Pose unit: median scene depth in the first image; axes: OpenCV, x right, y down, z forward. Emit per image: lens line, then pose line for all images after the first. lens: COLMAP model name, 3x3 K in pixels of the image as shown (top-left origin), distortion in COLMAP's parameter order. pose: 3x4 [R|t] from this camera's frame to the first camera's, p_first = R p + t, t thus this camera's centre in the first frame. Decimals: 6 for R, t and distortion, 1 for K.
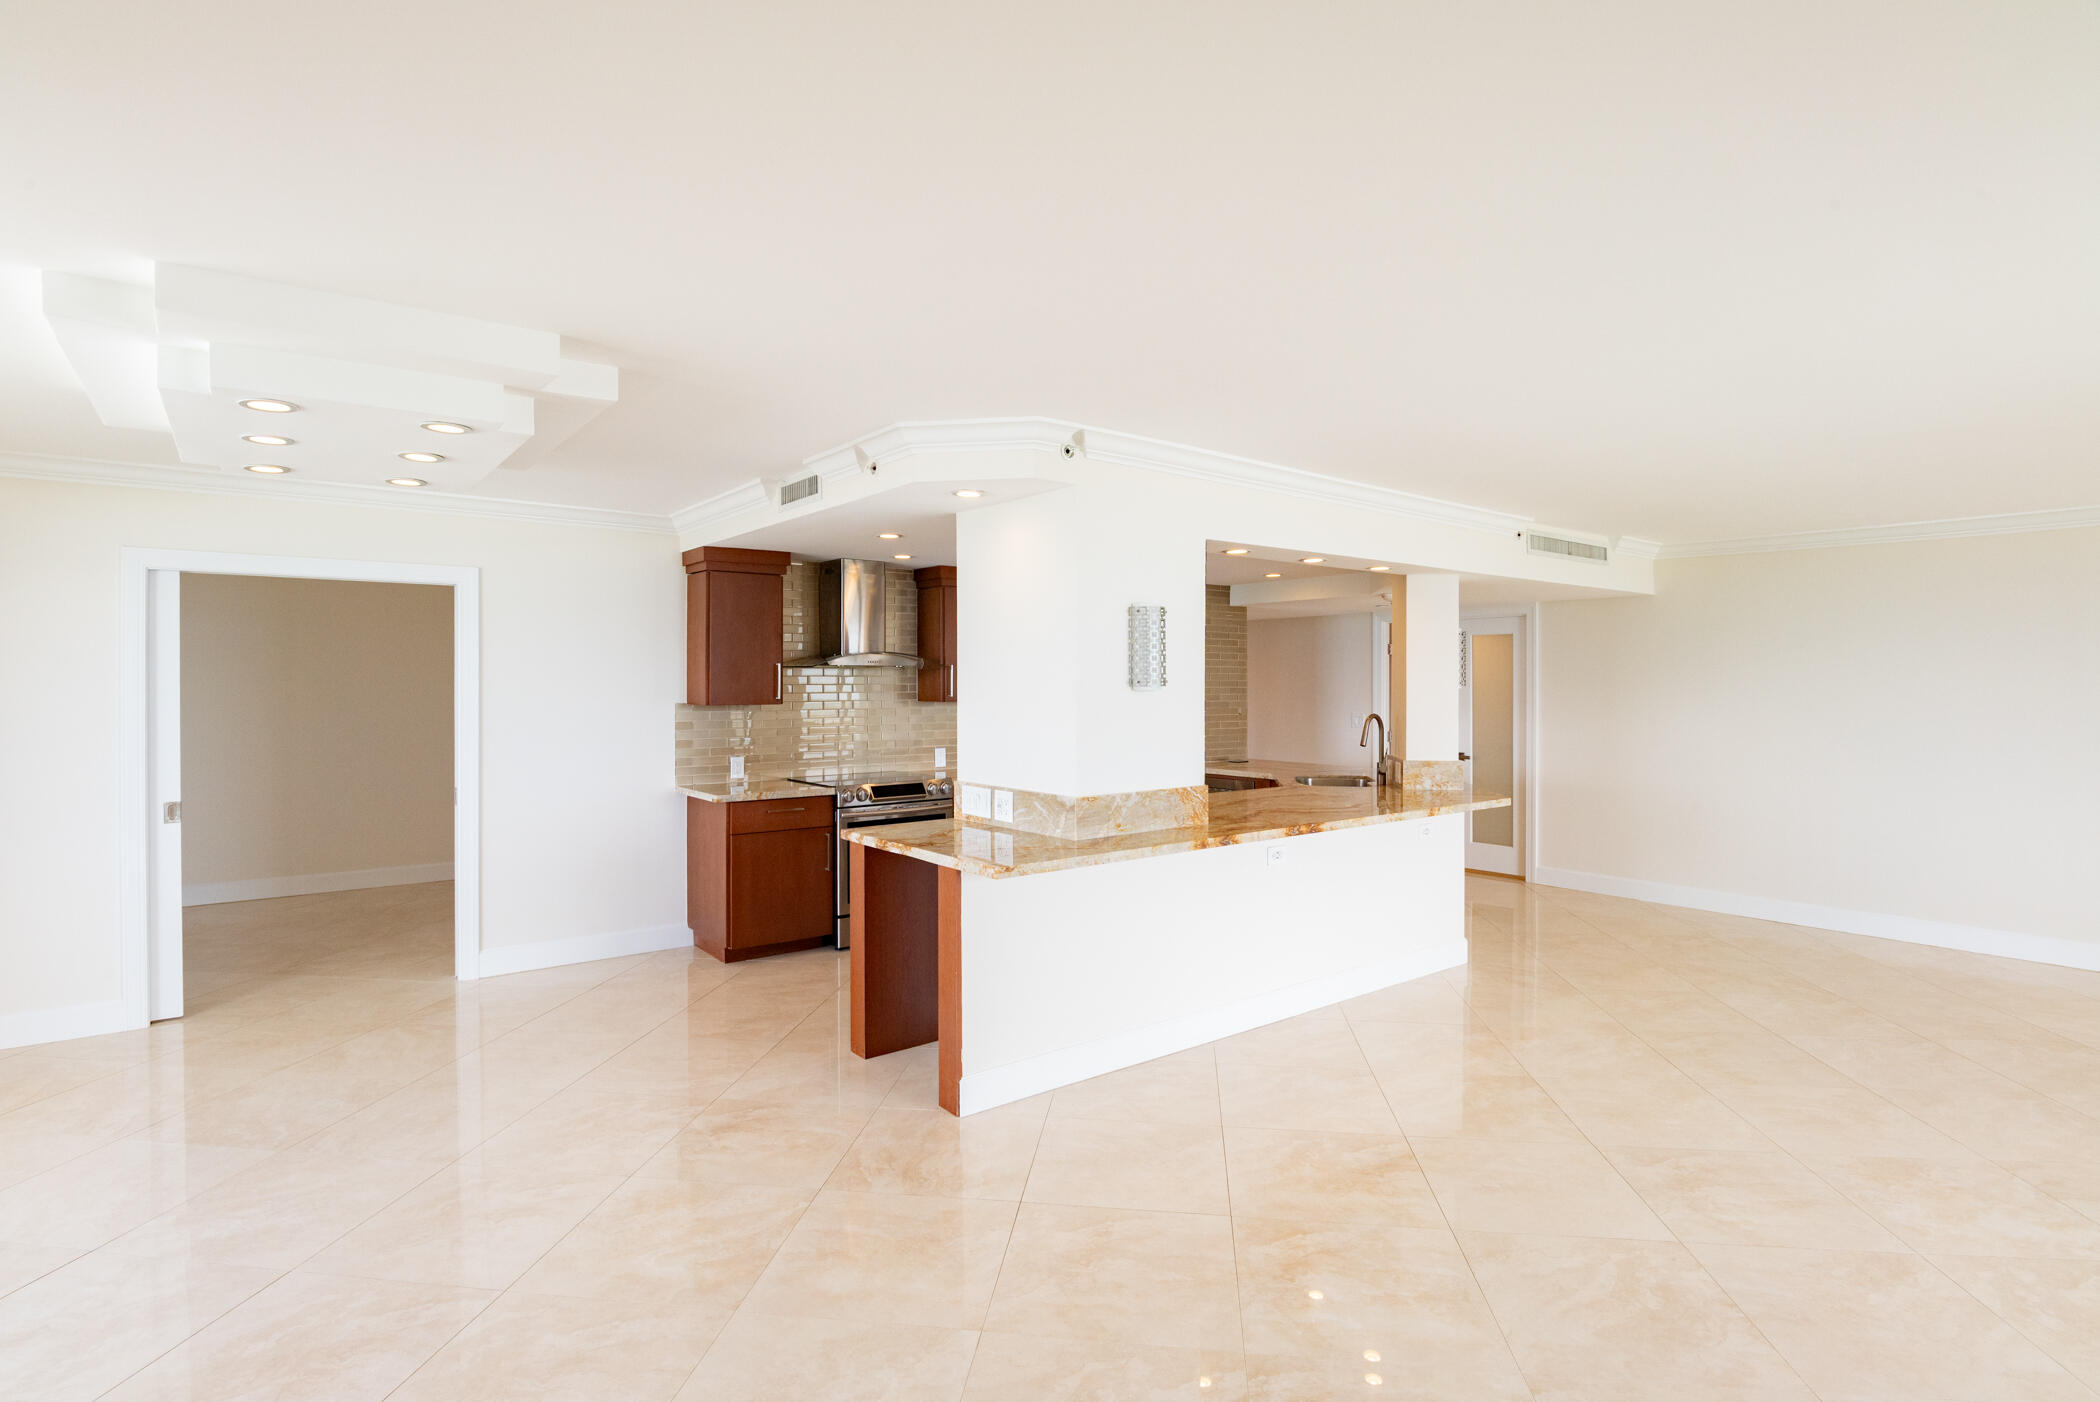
lens RADIAL K [[1029.3, 0, 1039.9], [0, 1029.3, 683.5], [0, 0, 1]] dist [-0.018408, 0.000534]
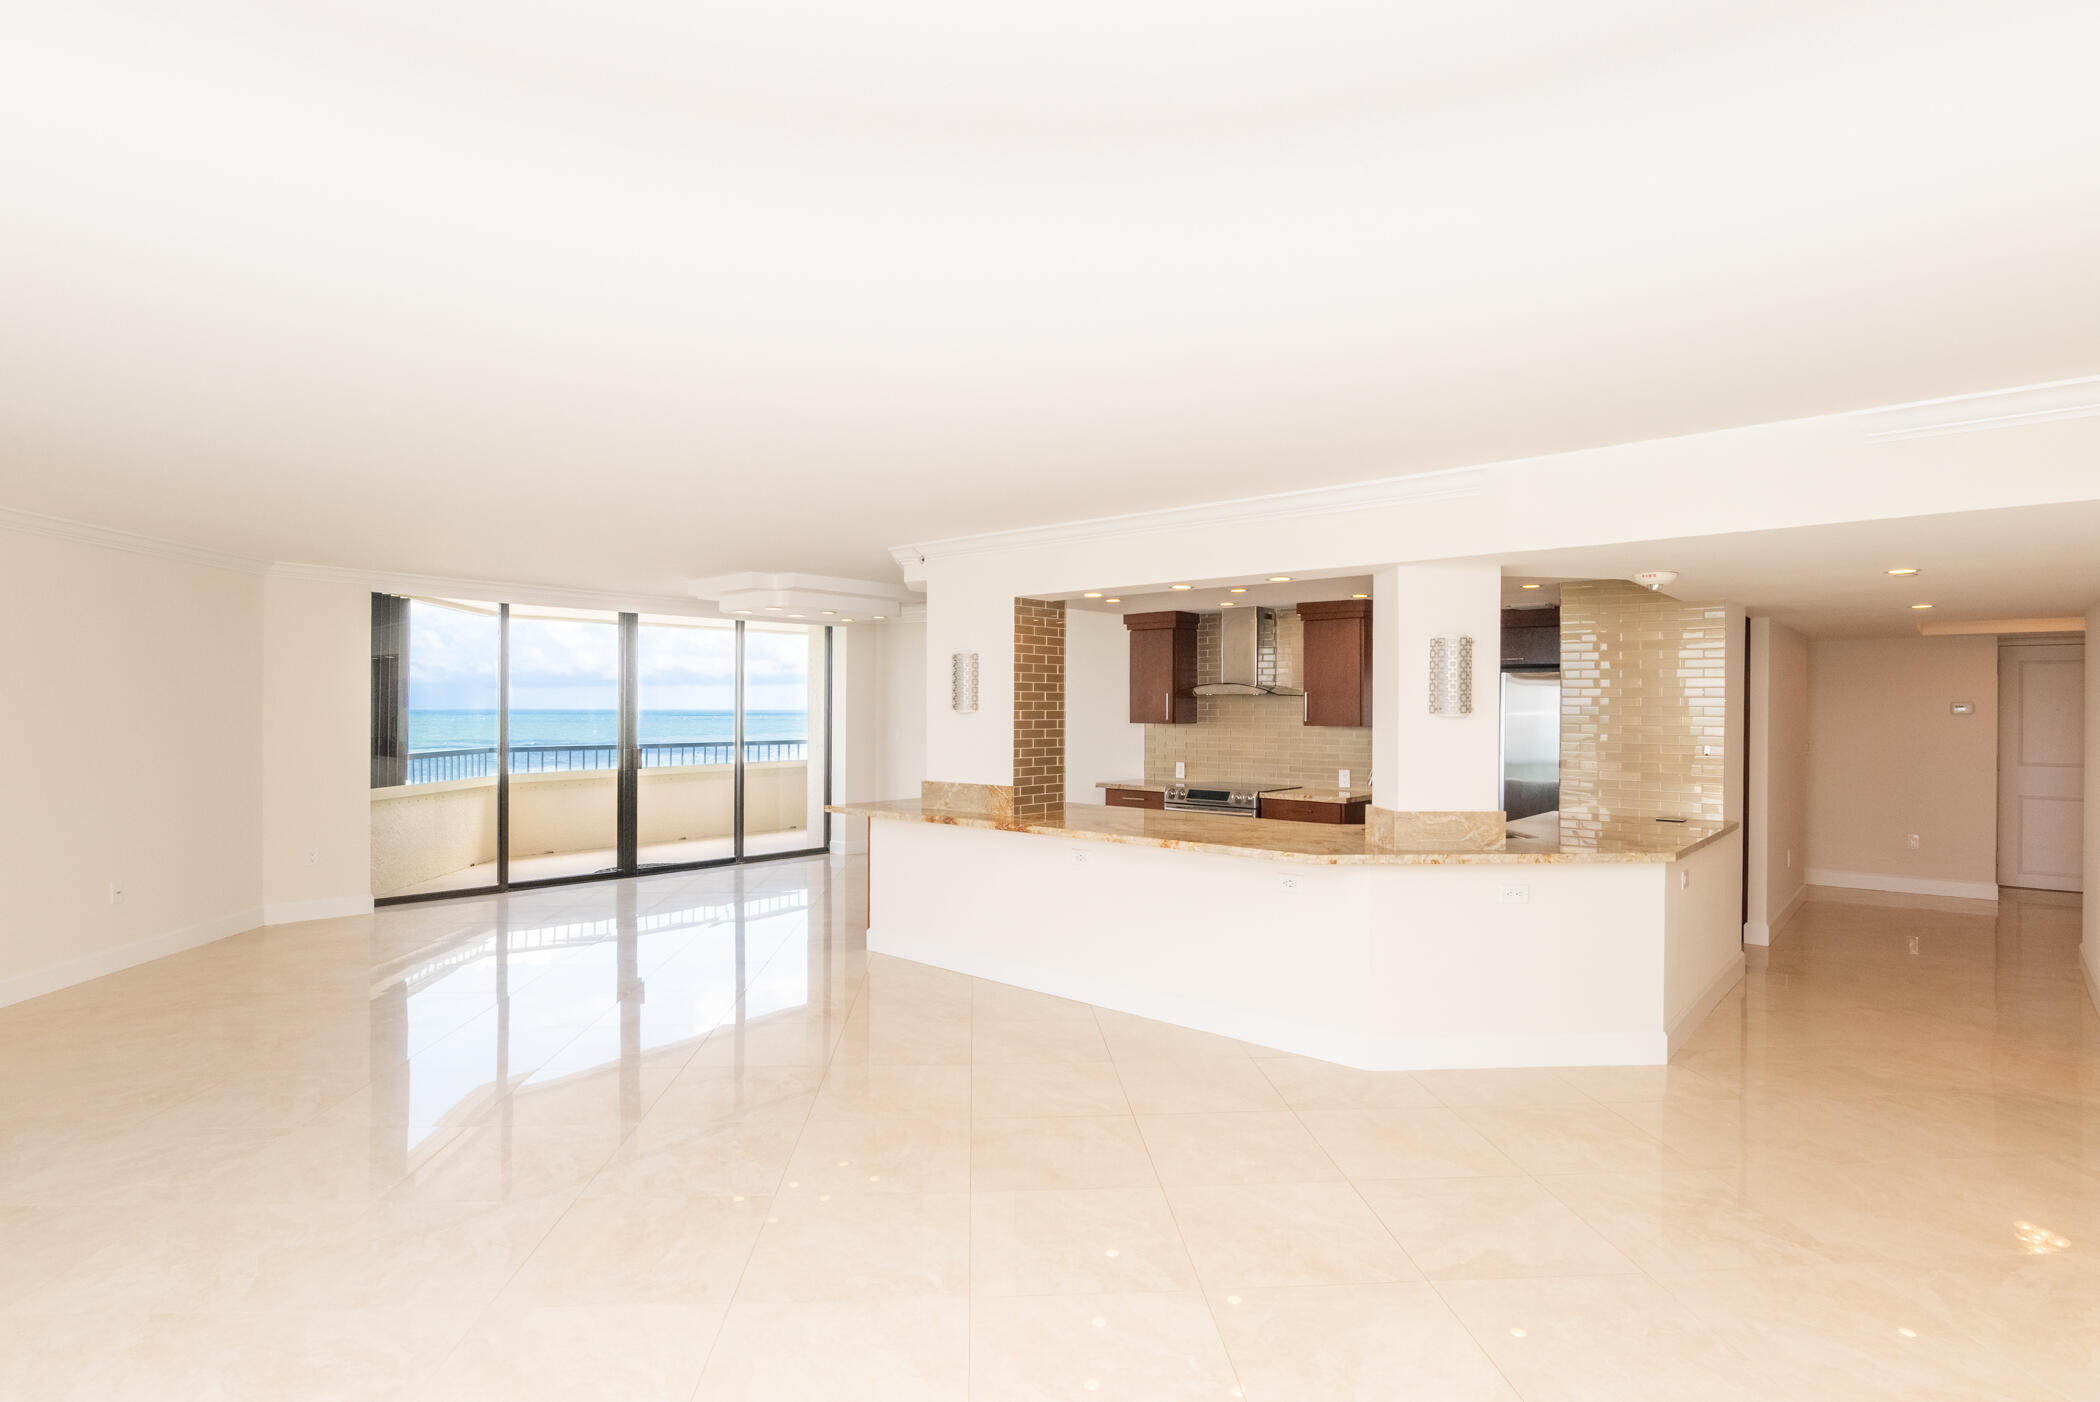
lens RADIAL K [[1040.0, 0, 1056.2], [0, 1040.0, 721.0], [0, 0, 1]] dist [-0.020134, -0.000060]
pose [[0.205104, 0.013970, -0.978640, 1.485933], [-0.005409, 0.999899, 0.013140, -0.000955], [0.978725, 0.002599, 0.205159, 0.802258]]
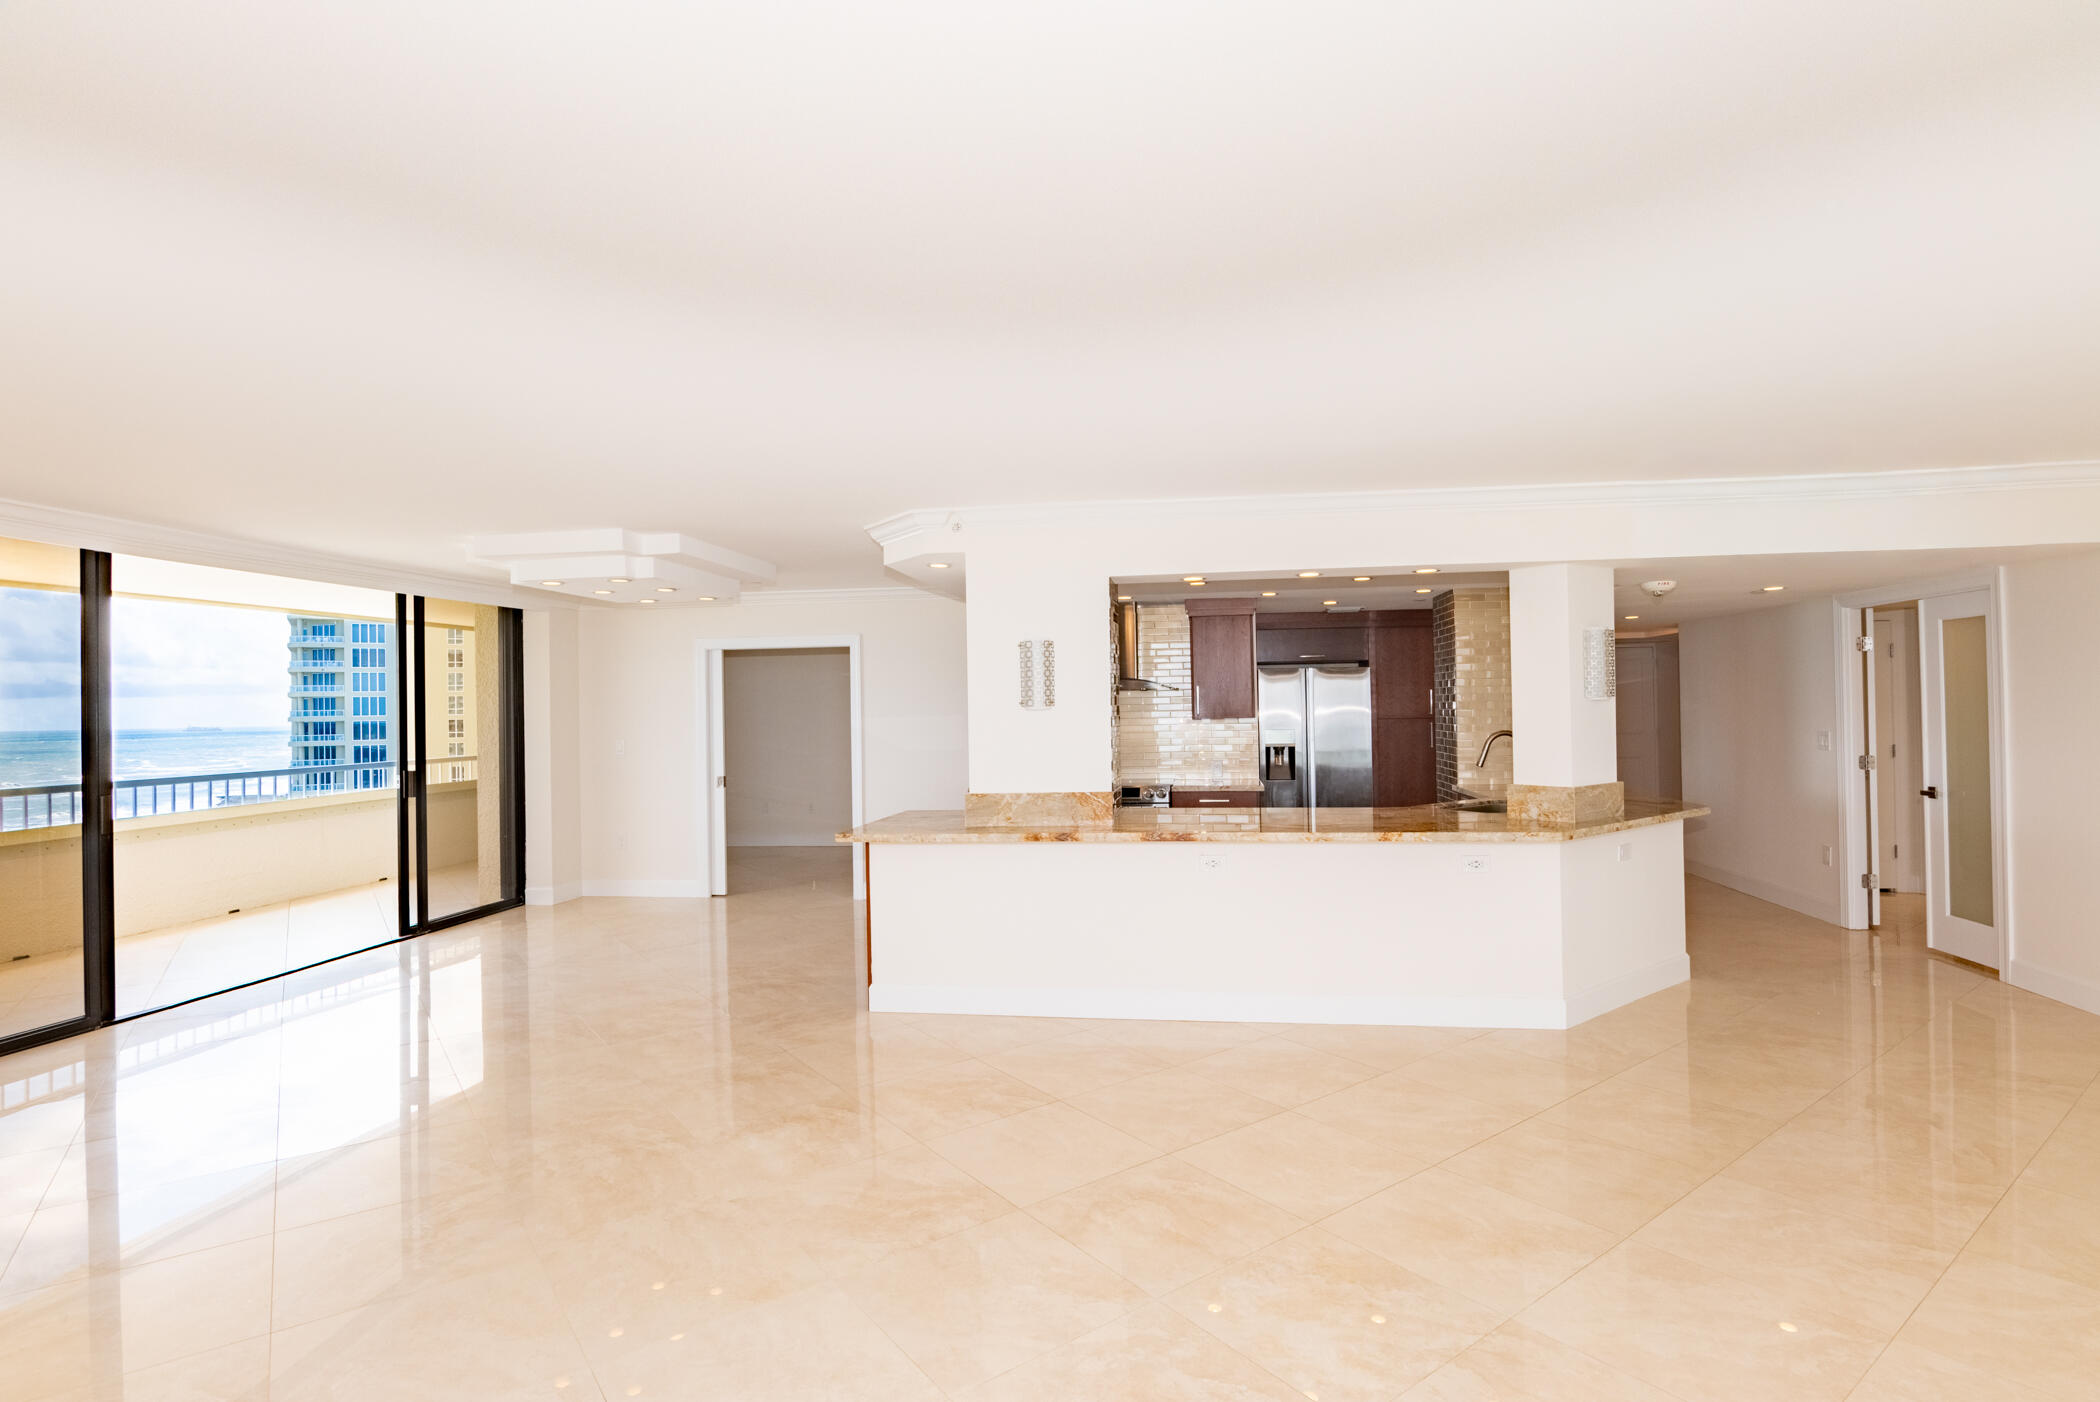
lens RADIAL K [[1015.3, 0, 1050.0], [0, 1015.3, 701.0], [0, 0, 1]] dist [-0.015655, 0.000349]
pose [[0.696631, -0.017413, -0.717218, 0.942764], [0.018714, 0.999806, -0.006097, 0.003672], [0.717186, -0.009175, 0.696822, 0.170933]]
